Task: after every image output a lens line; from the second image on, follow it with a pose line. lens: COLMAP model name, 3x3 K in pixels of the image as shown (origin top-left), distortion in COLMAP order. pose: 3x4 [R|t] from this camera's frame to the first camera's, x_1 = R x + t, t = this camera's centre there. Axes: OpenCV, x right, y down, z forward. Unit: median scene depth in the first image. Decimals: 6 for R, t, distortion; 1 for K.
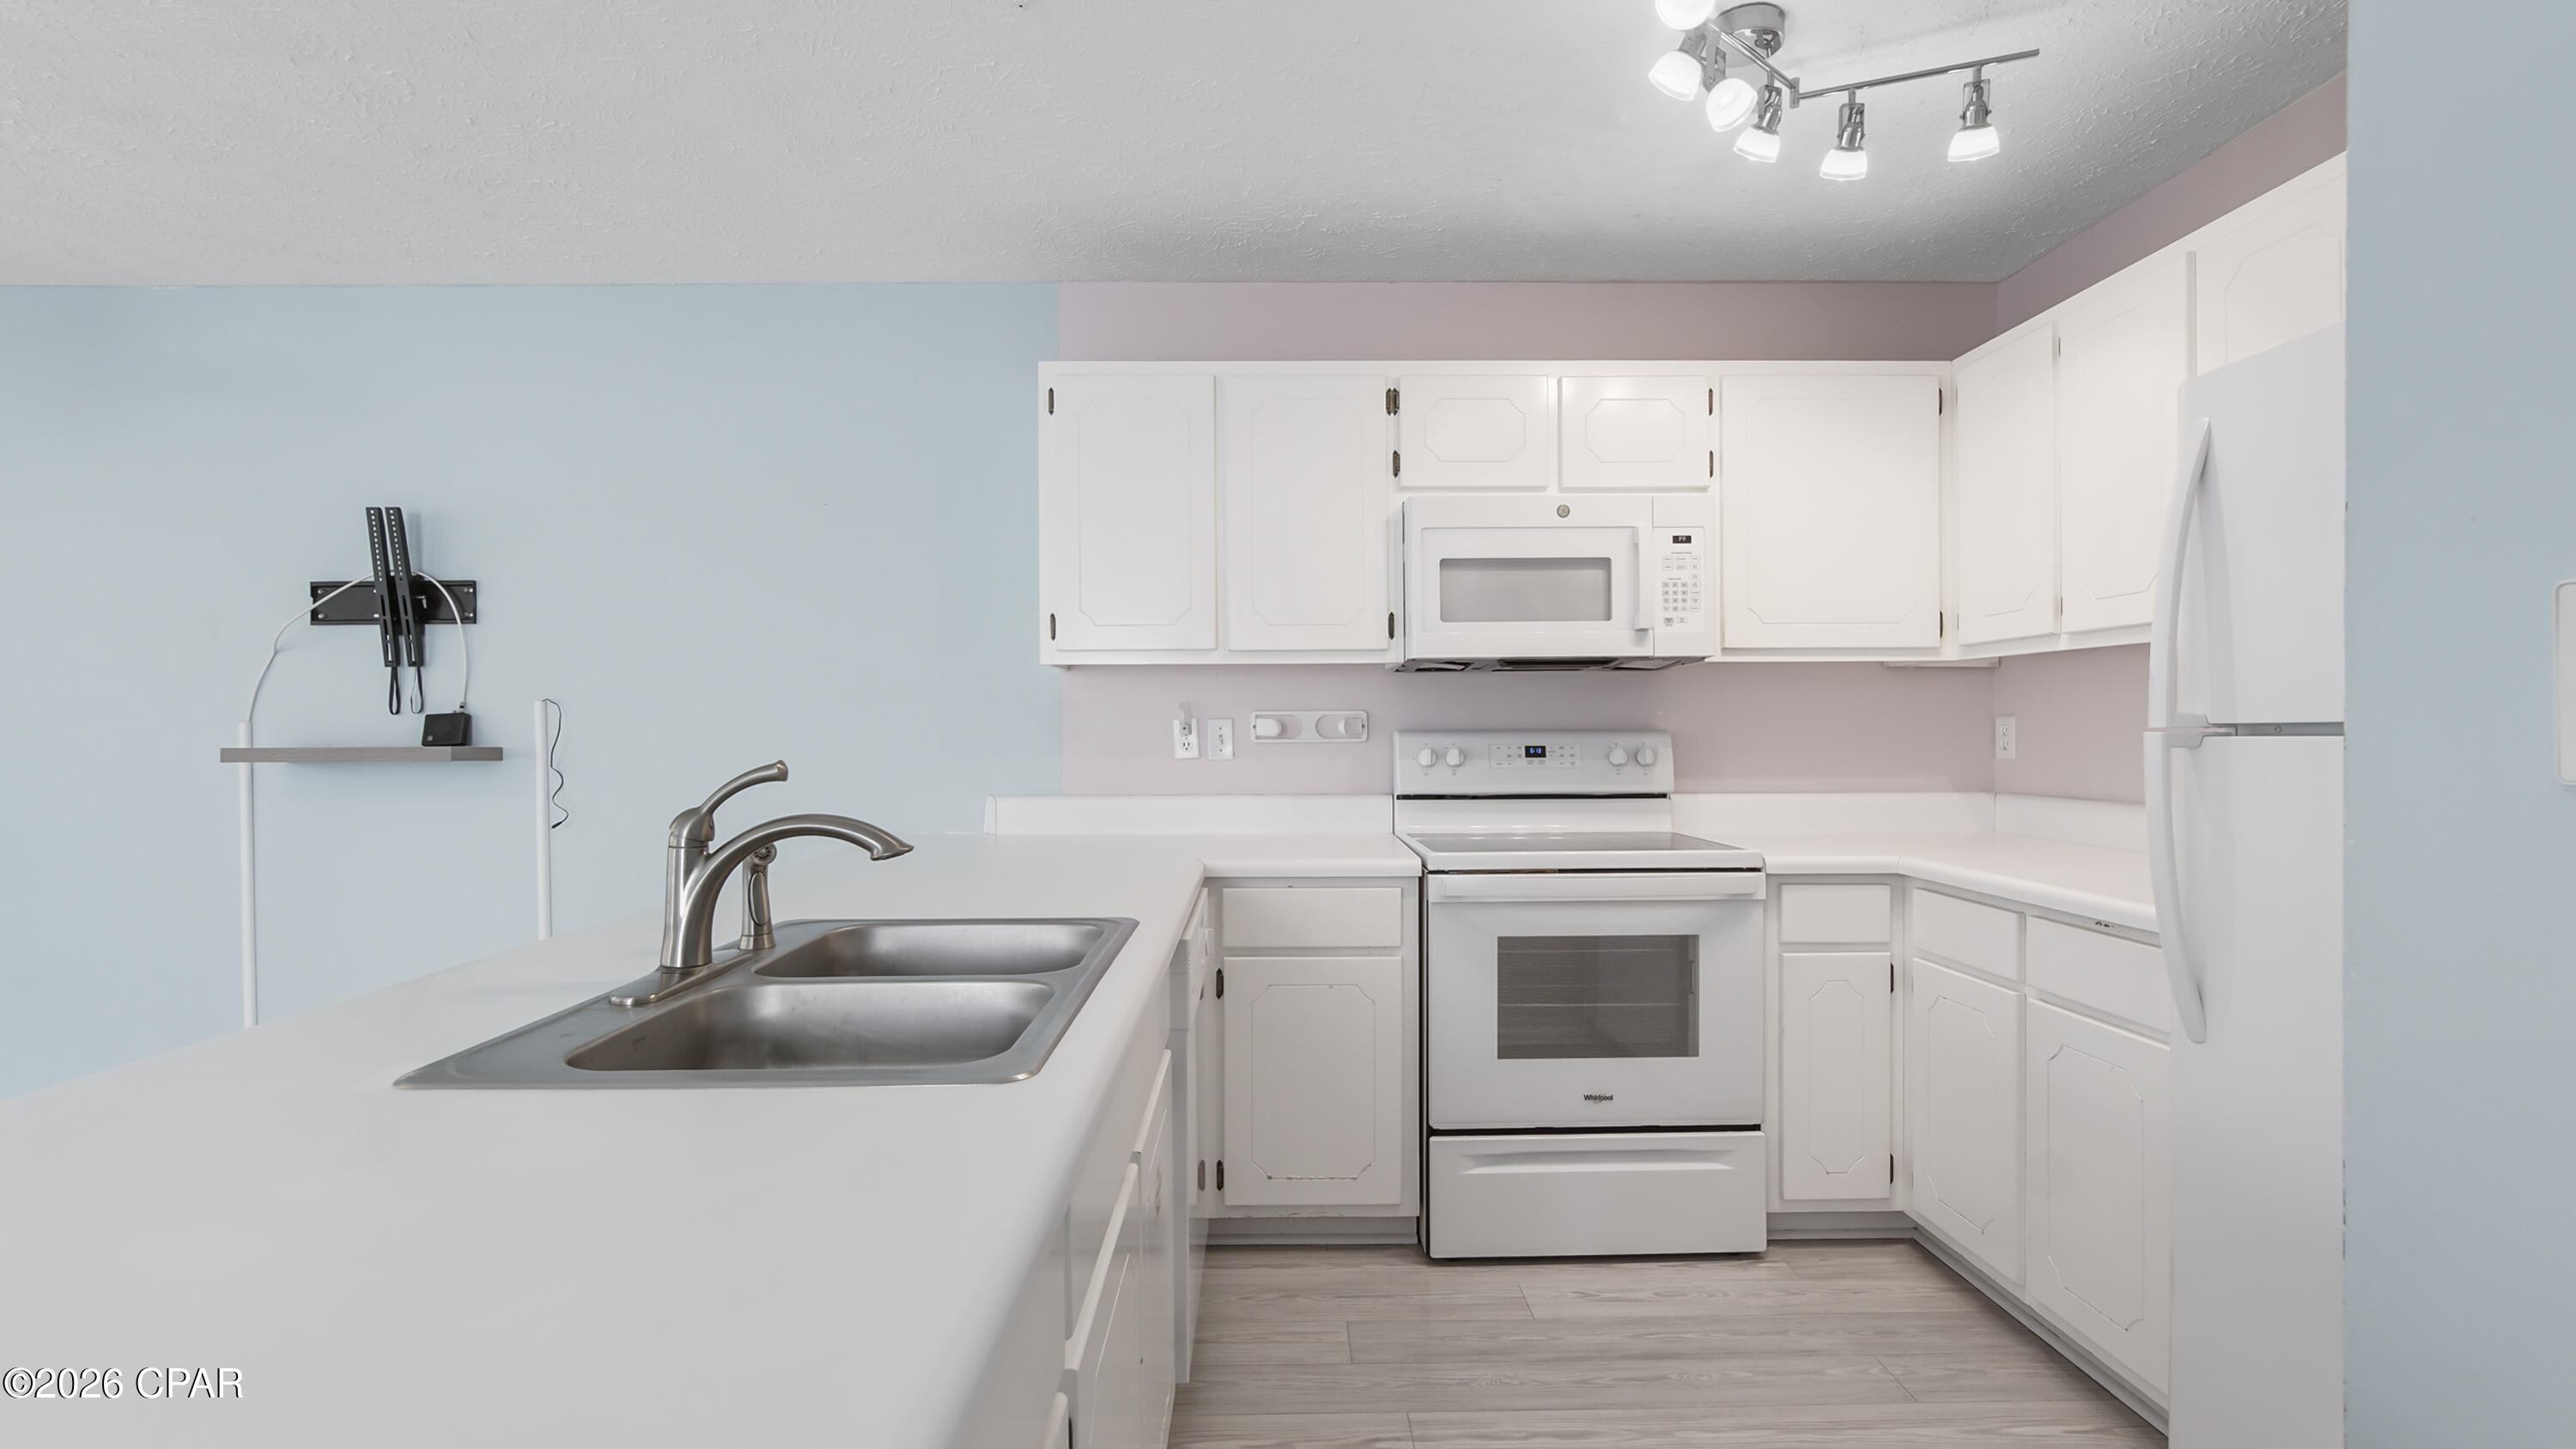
lens RADIAL K [[1194.2, 0, 1277.0], [0, 1194.2, 733.9], [0, 0, 1]] dist [-0.008087, 0.001118]
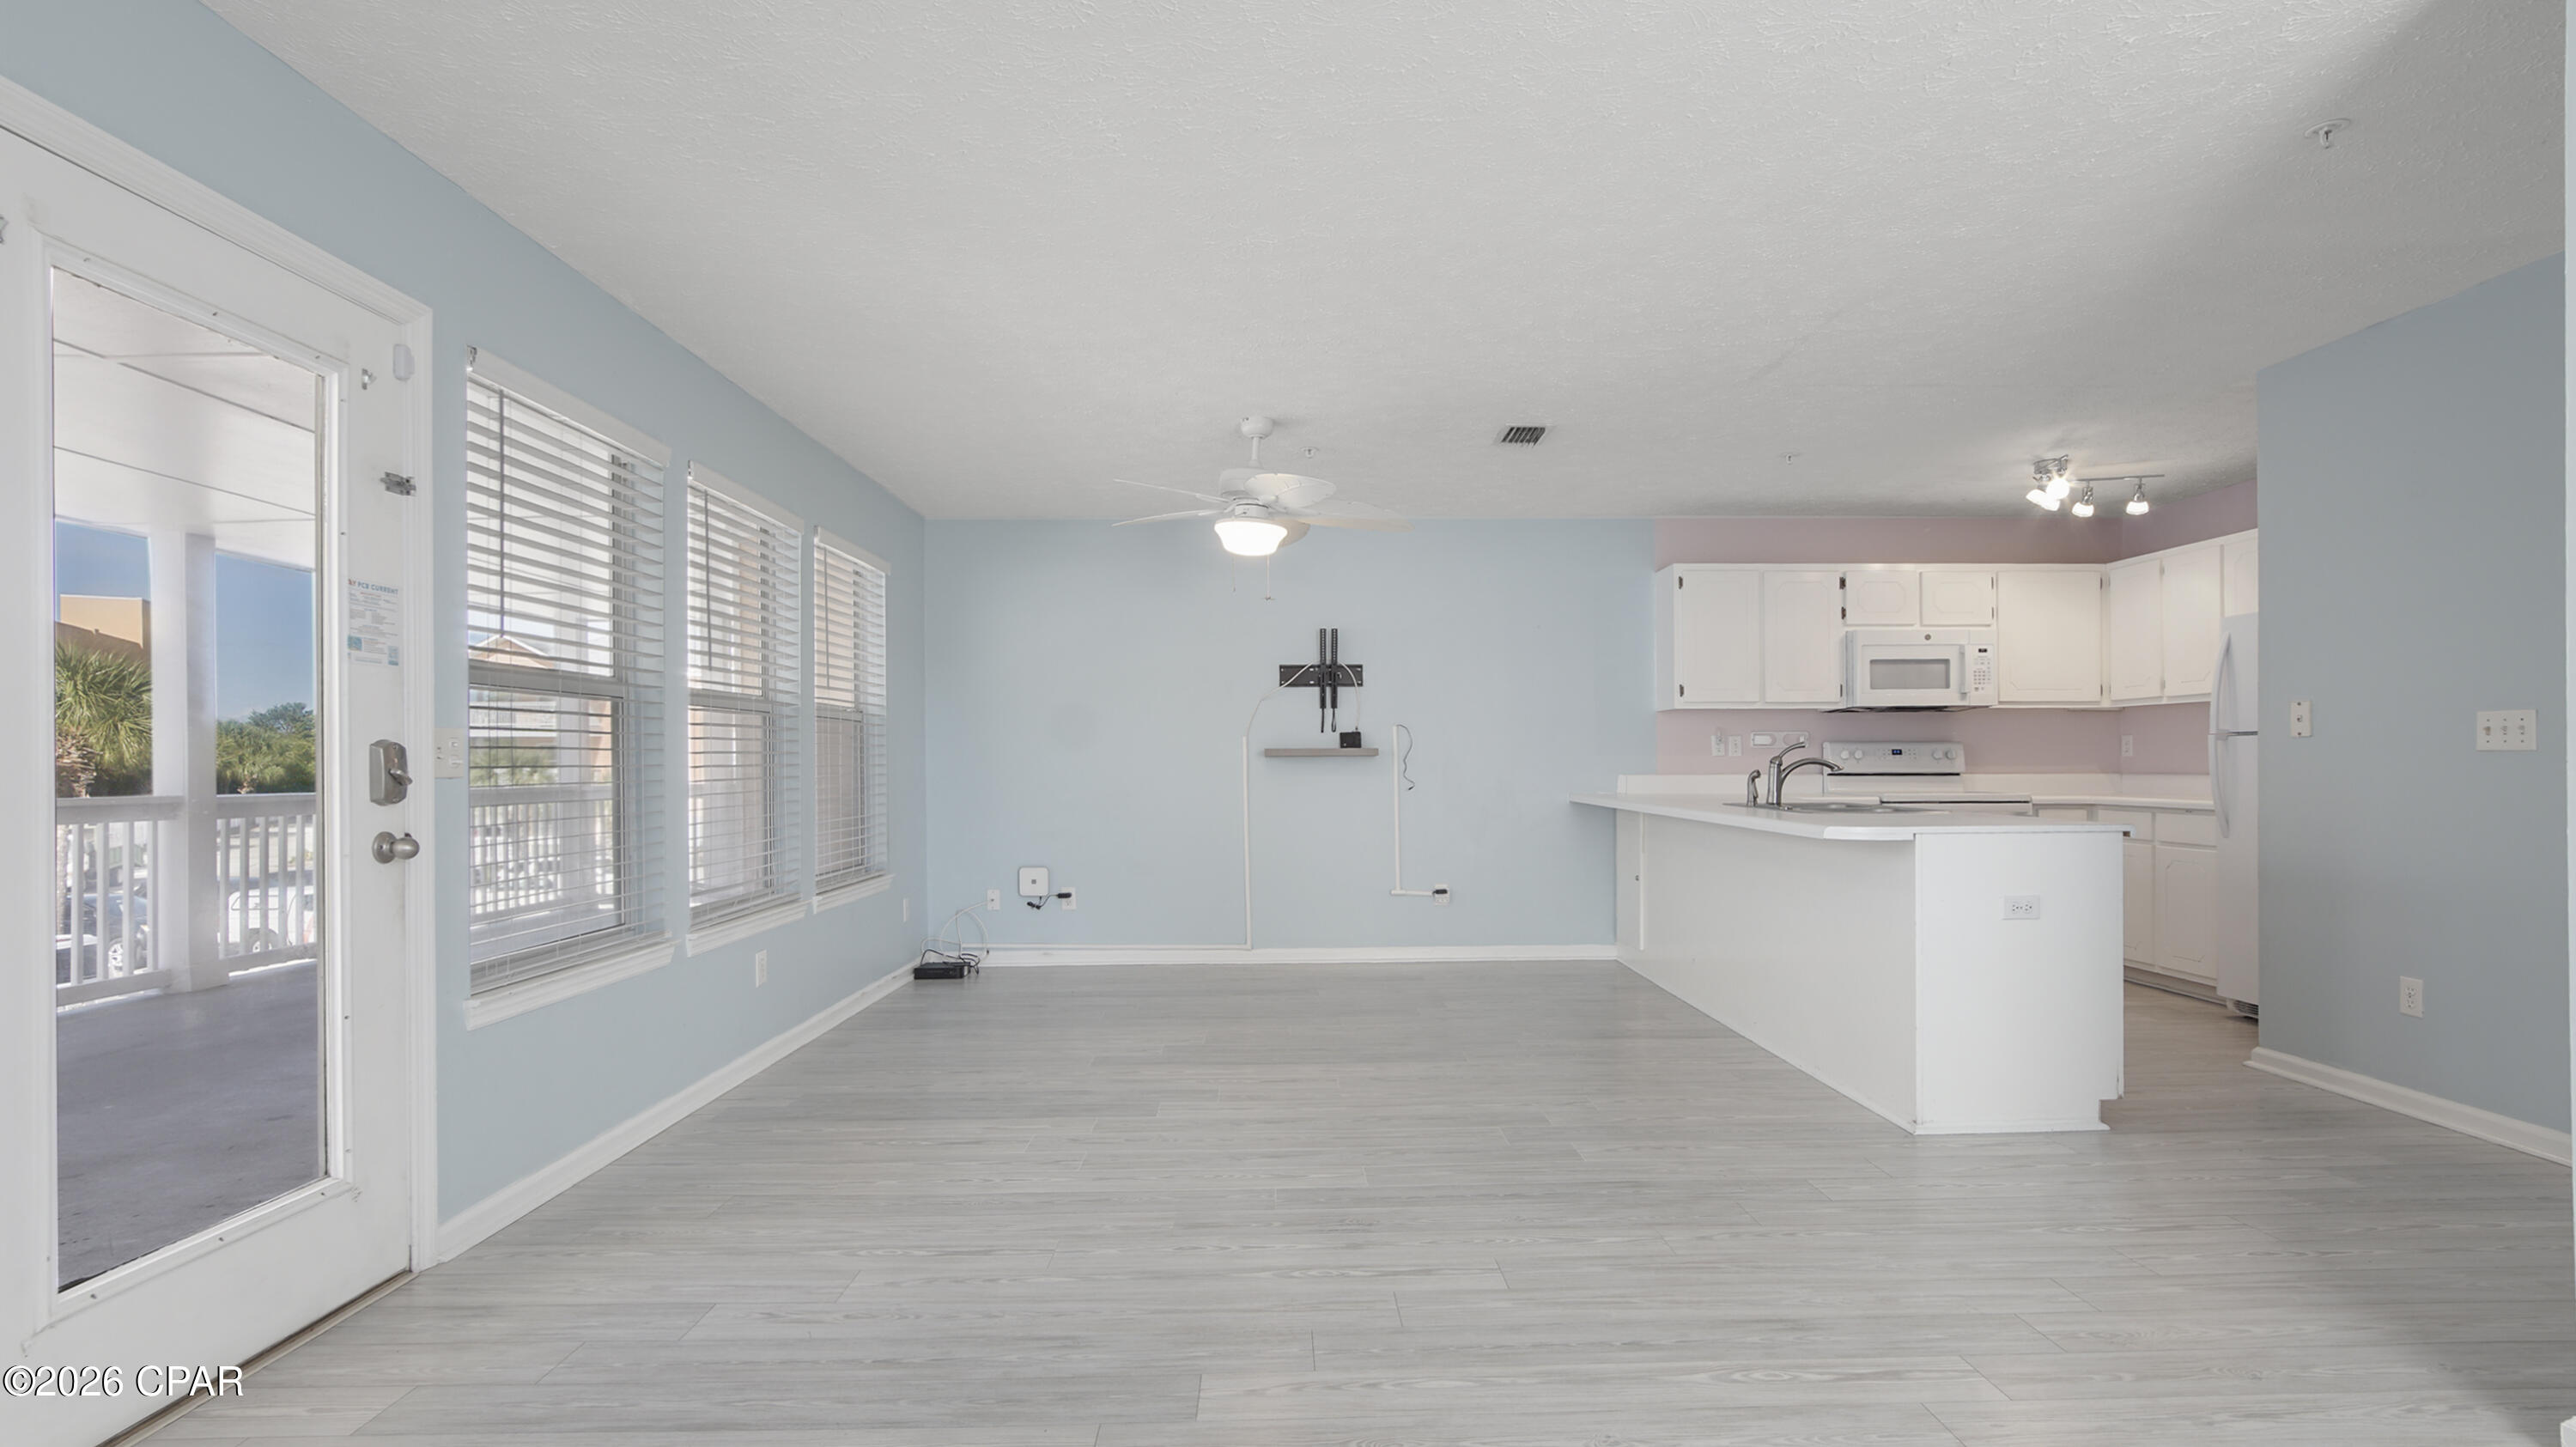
lens RADIAL K [[1194.0, 0, 1310.9], [0, 1194.0, 761.4], [0, 0, 1]] dist [-0.008087, 0.001118]
pose [[0.999898, 0.001552, 0.014228, -0.802110], [-0.001466, 0.999980, -0.006075, 0.044557], [-0.014237, 0.006054, 0.999880, -0.996370]]
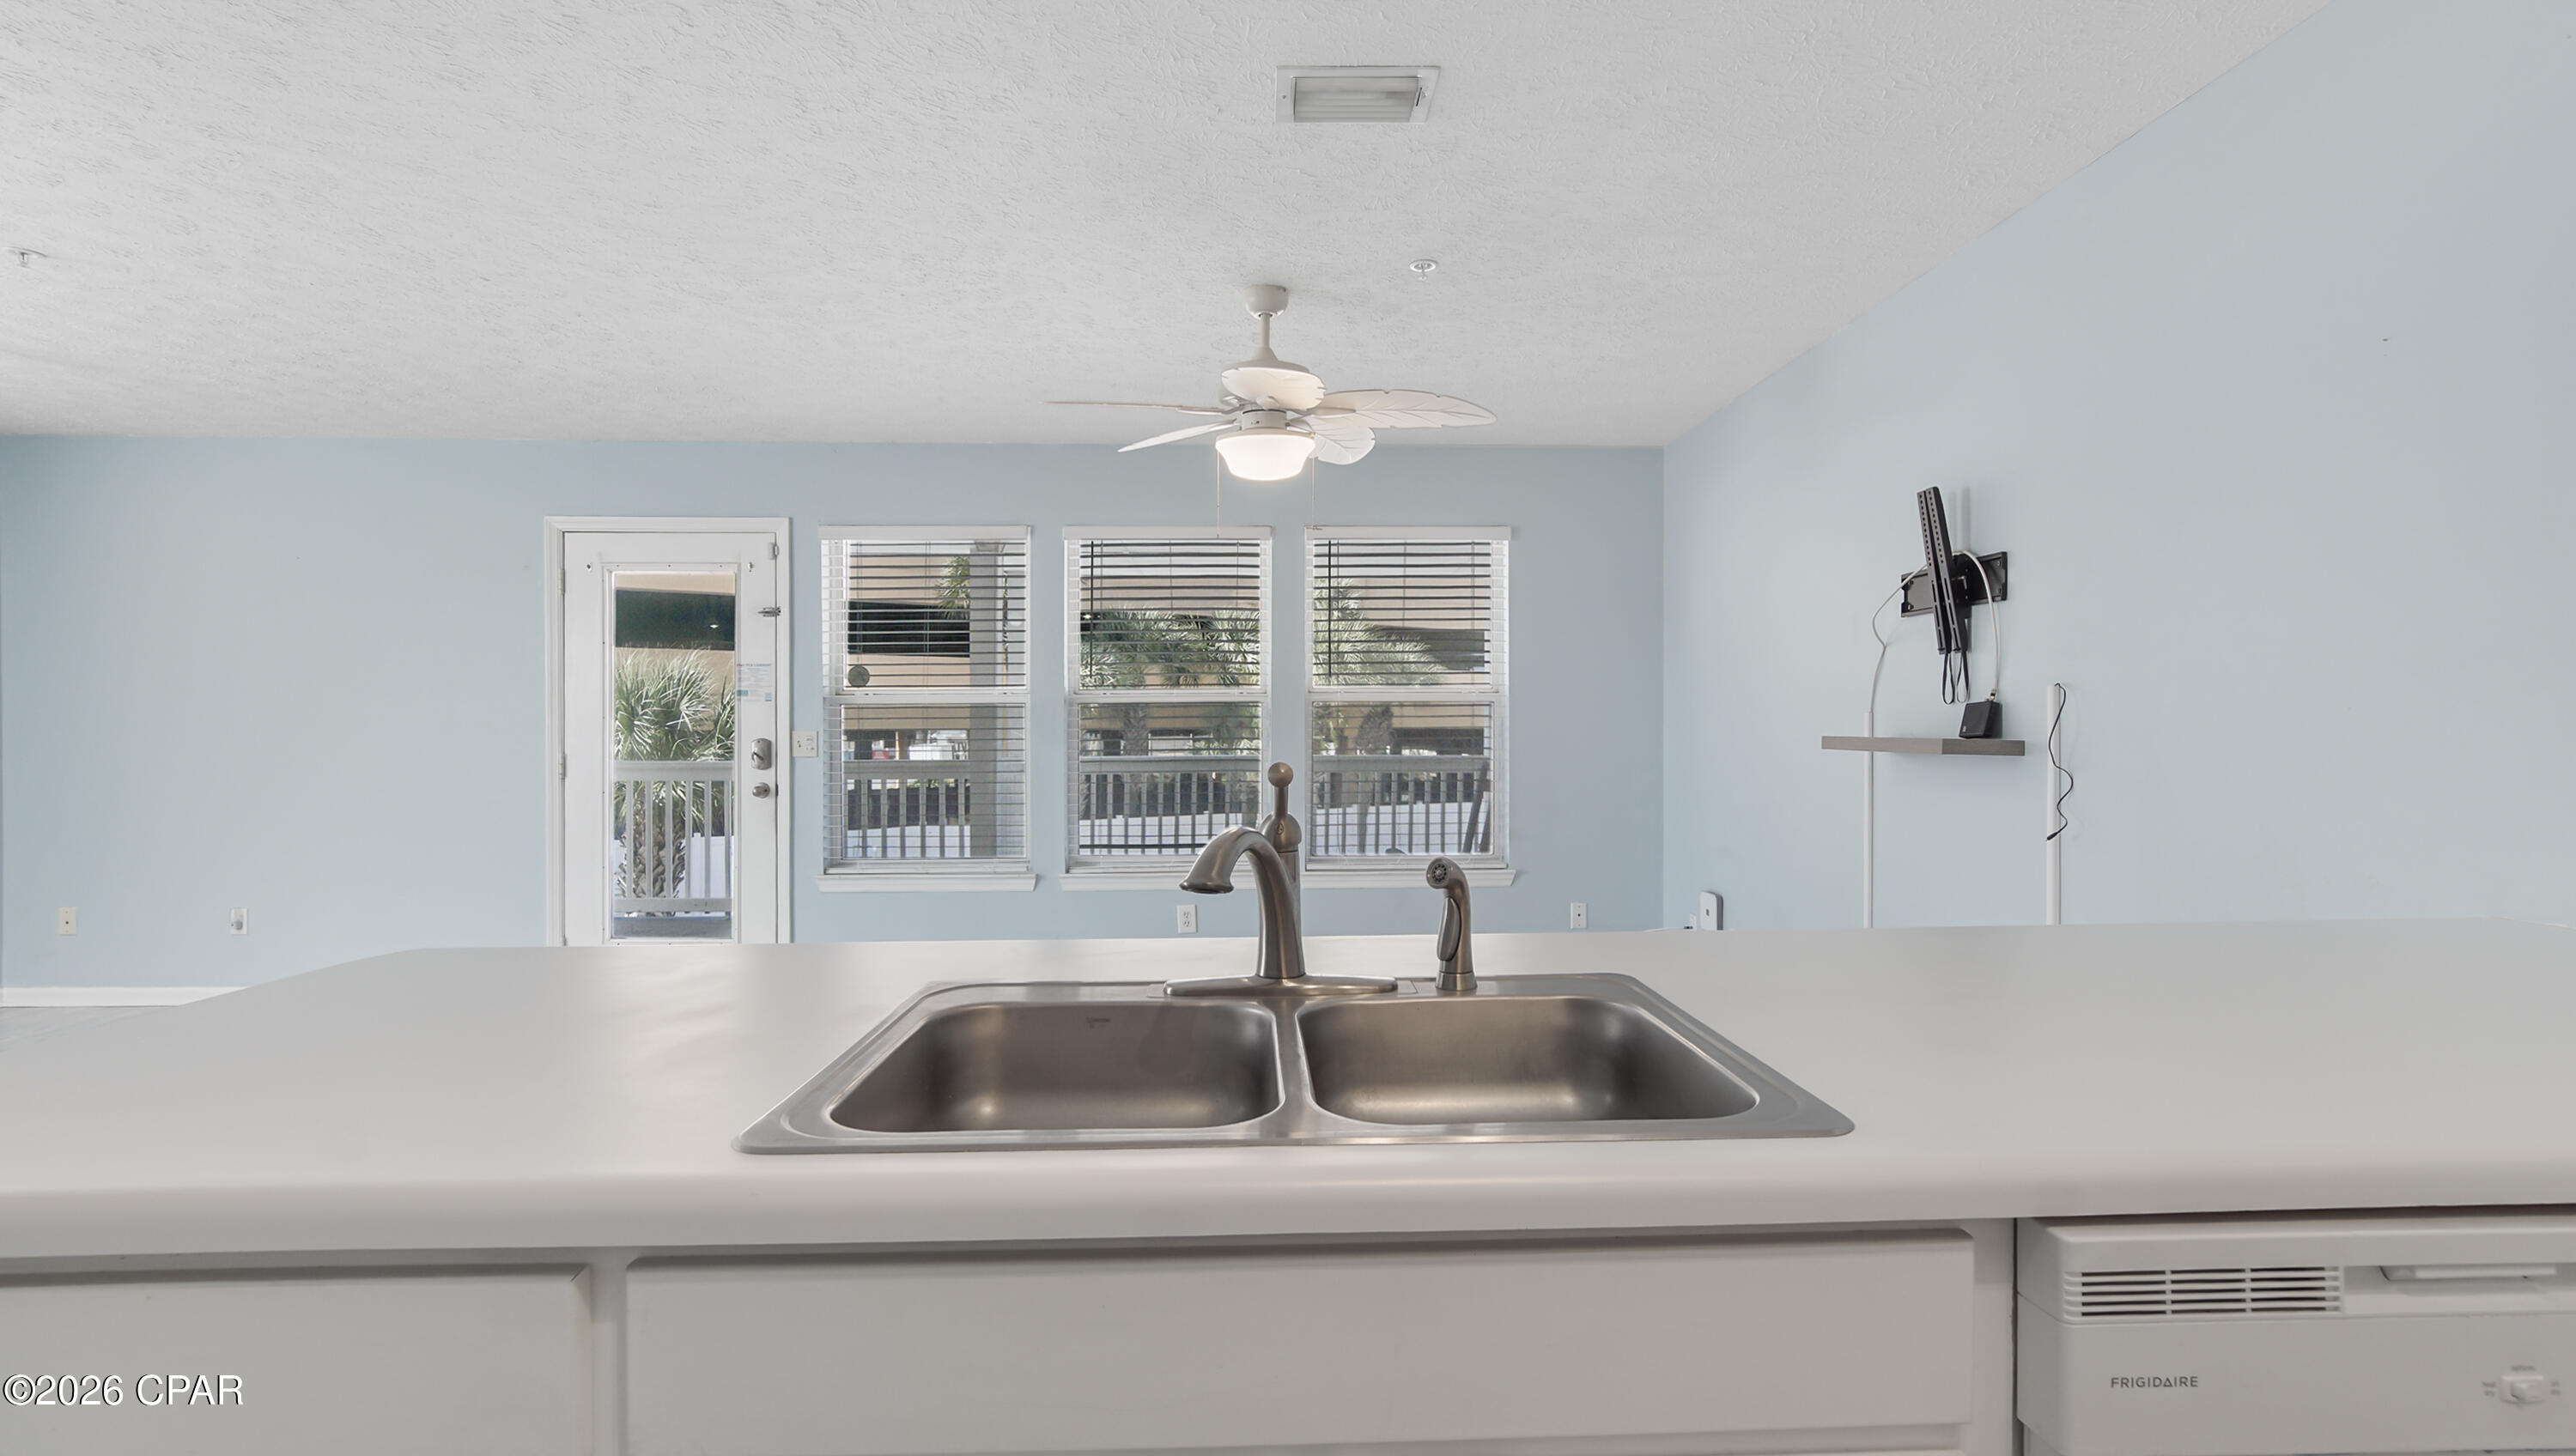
lens RADIAL K [[1183.4, 0, 1274.2], [0, 1183.4, 721.3], [0, 0, 1]] dist [0.001959, 0.000615]
pose [[0.010046, 0.001548, -0.999948, 0.203166], [-0.004807, 0.999987, 0.001500, -0.001419], [0.999938, 0.004792, 0.010053, 0.457054]]
